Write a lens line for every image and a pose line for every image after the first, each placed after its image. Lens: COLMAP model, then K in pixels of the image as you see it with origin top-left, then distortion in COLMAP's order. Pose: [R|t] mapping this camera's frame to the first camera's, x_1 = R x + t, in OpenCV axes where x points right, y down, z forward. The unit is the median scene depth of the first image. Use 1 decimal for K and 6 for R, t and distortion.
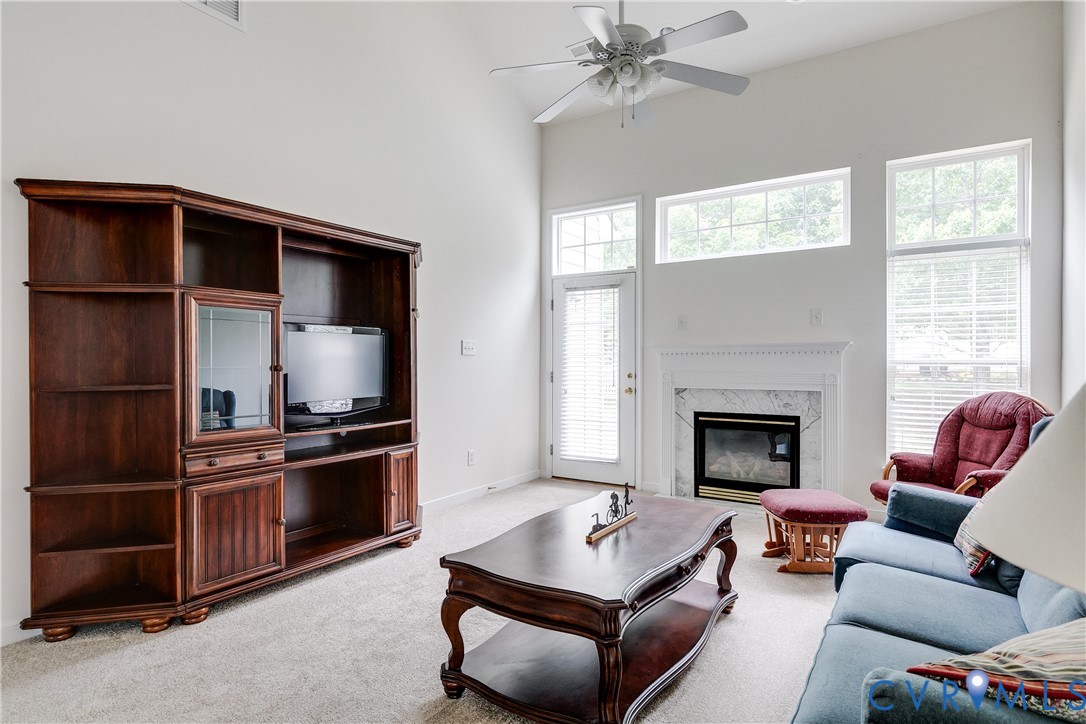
lens RADIAL K [[612.1, 0, 510.6], [0, 612.1, 360.2], [0, 0, 1]] dist [-0.005520, -0.001149]
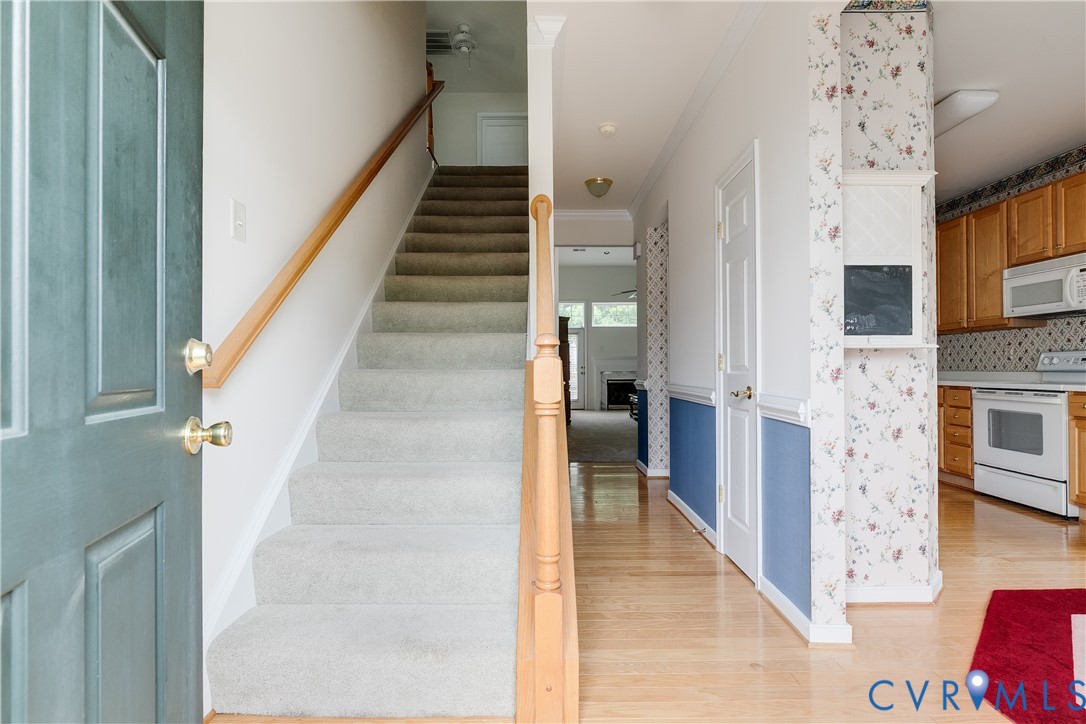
lens RADIAL K [[521.5, 0, 545.5], [0, 521.5, 364.8], [0, 0, 1]] dist [-0.004642, 0.000079]
pose [[0.822627, -0.001819, 0.568579, -1.320924], [0.004135, 0.999988, -0.002784, 0.020573], [-0.568567, 0.004641, 0.822624, -0.840962]]
